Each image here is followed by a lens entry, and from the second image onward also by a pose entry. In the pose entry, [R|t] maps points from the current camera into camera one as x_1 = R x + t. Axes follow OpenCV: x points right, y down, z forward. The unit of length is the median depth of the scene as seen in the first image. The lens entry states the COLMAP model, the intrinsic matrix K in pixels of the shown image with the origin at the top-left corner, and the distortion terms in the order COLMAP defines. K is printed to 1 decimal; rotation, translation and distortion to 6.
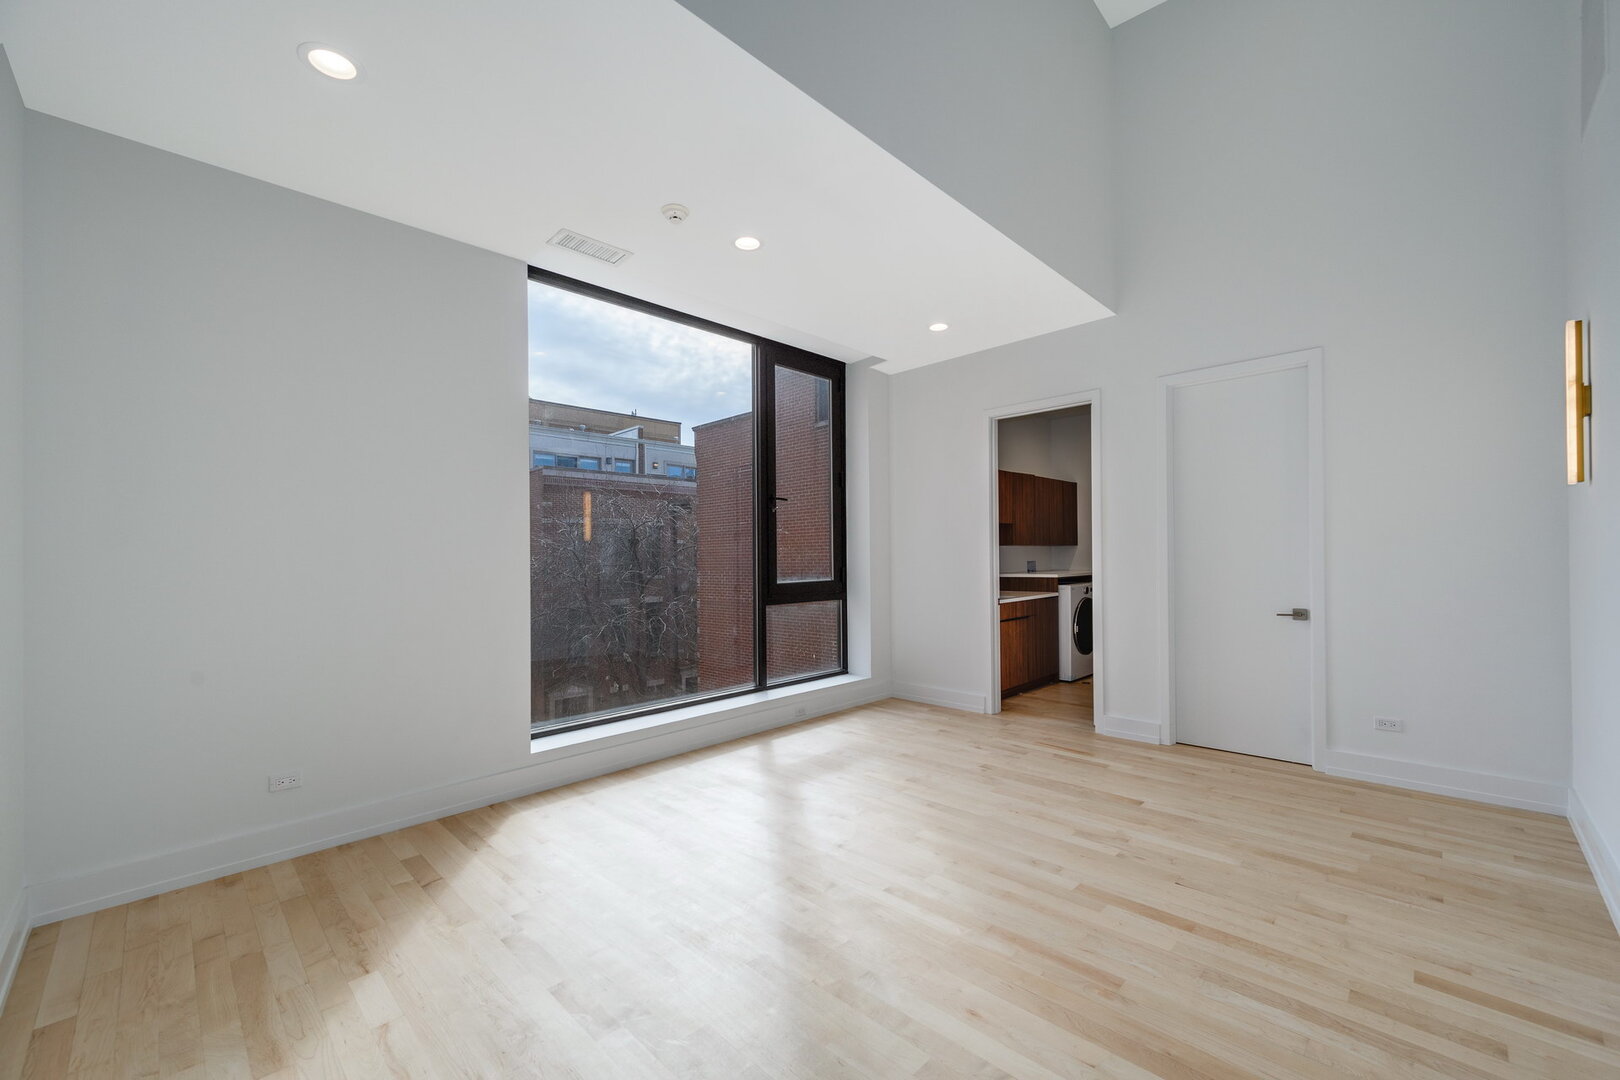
lens RADIAL K [[659.5, 0, 808.7], [0, 659.5, 547.7], [0, 0, 1]] dist [0.000074, 0.000001]
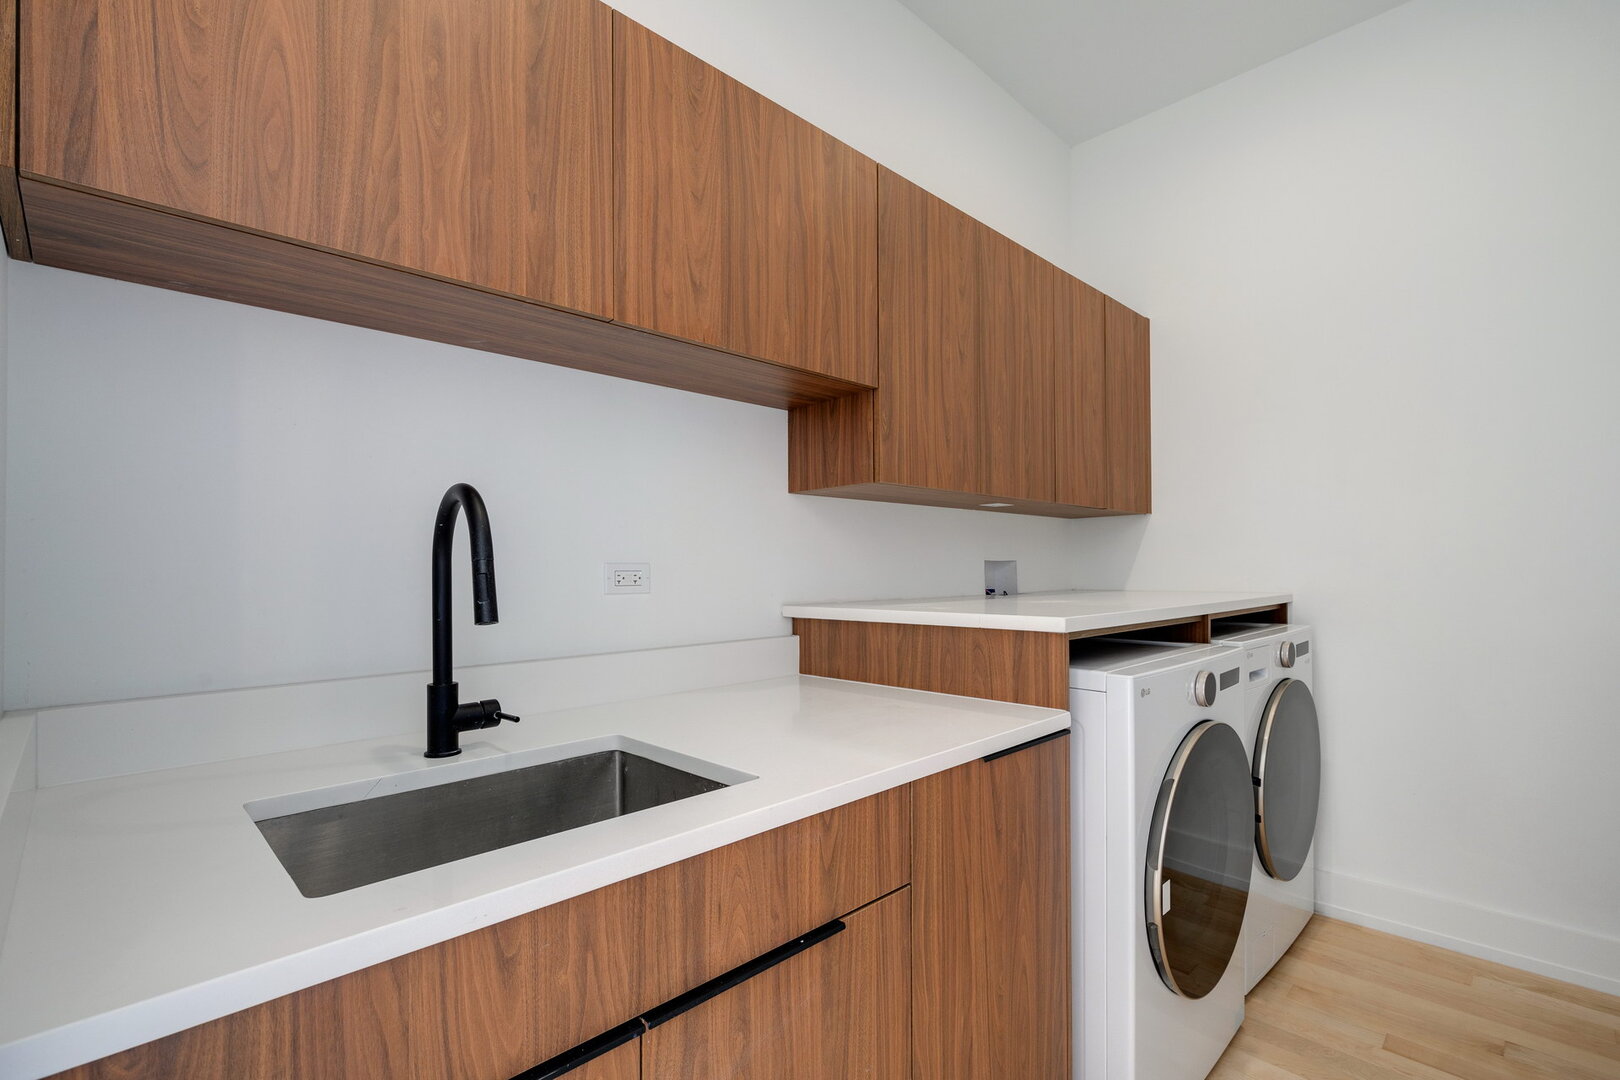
lens RADIAL K [[742.9, 0, 812.5], [0, 742.9, 550.5], [0, 0, 1]] dist [0.000701, 0.000035]
pose [[0.999851, 0.003999, -0.016774, 0.305373], [-0.004016, 0.999991, -0.000974, 0.022589], [0.016770, 0.001041, 0.999859, 0.778907]]
